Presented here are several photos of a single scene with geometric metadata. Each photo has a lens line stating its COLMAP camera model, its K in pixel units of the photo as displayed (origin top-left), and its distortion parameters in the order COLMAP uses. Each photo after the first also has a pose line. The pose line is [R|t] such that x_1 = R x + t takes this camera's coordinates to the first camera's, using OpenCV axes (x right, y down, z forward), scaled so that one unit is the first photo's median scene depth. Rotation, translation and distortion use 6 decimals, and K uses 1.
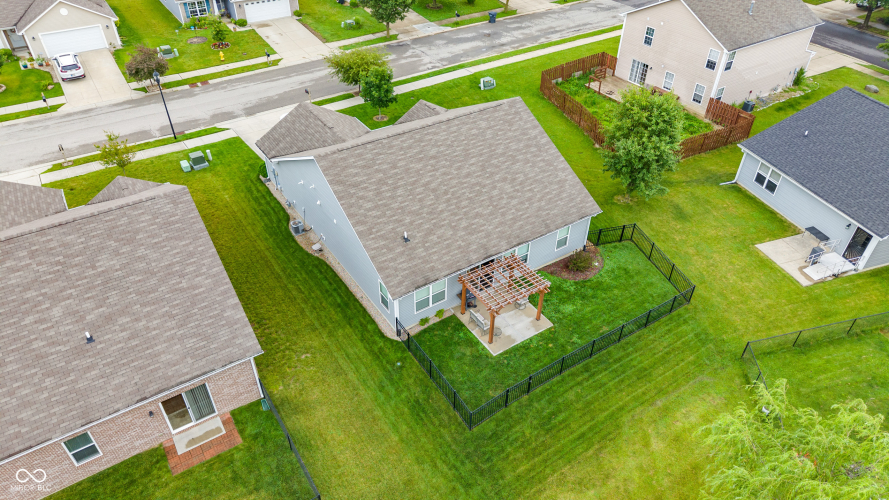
lens RADIAL K [[593.8, 0, 447.8], [0, 593.8, 251.4], [0, 0, 1]] dist [0.062074, -0.083254]
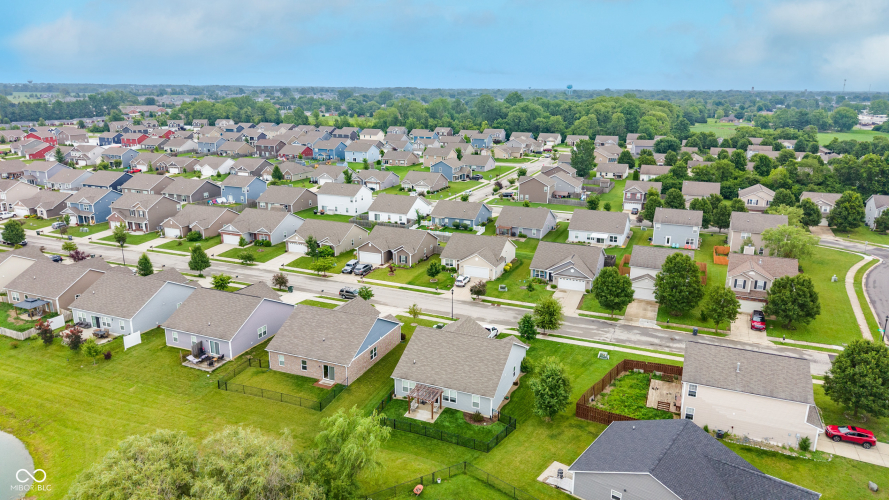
lens RADIAL K [[593.8, 0, 447.8], [0, 593.8, 251.4], [0, 0, 1]] dist [0.062074, -0.083254]
pose [[0.551034, 0.213174, -0.806795, 1.310230], [-0.516833, 0.846251, -0.129393, -0.114101], [0.655168, 0.488279, 0.576488, -0.411953]]
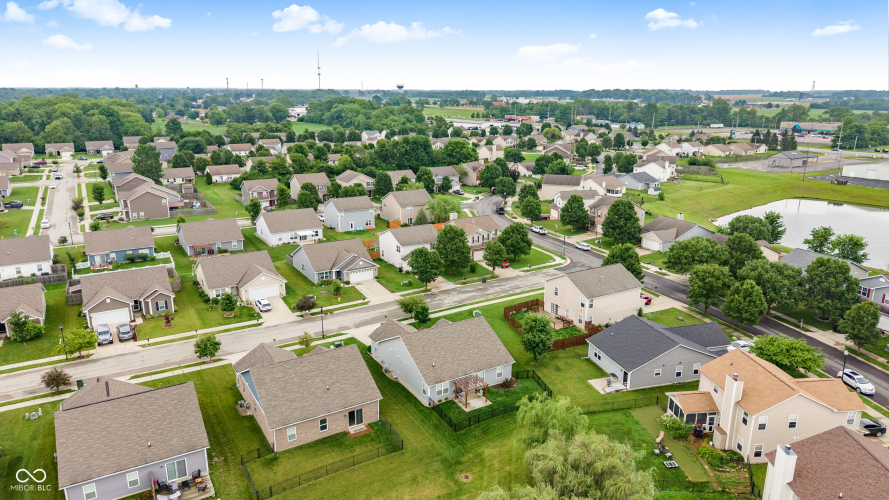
lens RADIAL K [[593.8, 0, 447.8], [0, 593.8, 251.4], [0, 0, 1]] dist [0.062074, -0.083254]
pose [[0.998939, 0.002179, -0.046010, 0.072332], [-0.019923, 0.921043, -0.388952, 0.347203], [0.041529, 0.389455, 0.920109, -1.043059]]
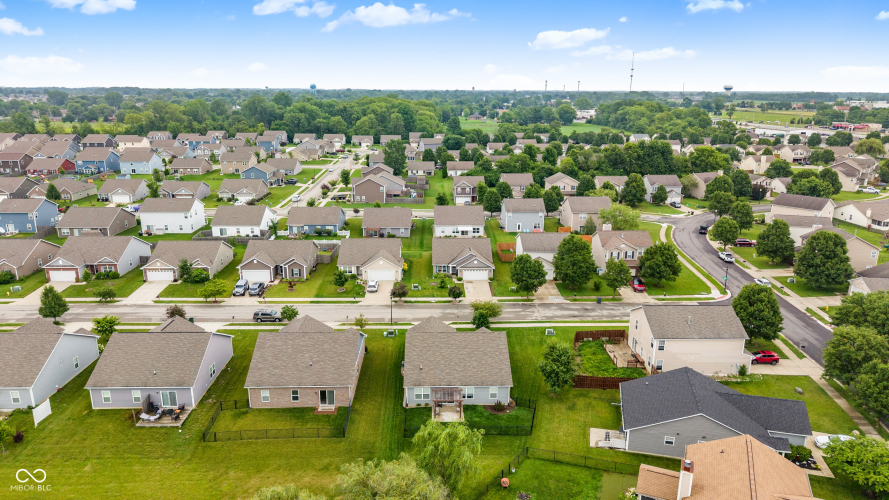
lens RADIAL K [[593.8, 0, 447.8], [0, 593.8, 251.4], [0, 0, 1]] dist [0.062074, -0.083254]
pose [[0.846126, 0.131834, -0.516422, 0.849133], [-0.325049, 0.895516, -0.303963, 0.176427], [0.422392, 0.425053, 0.800572, -0.805713]]
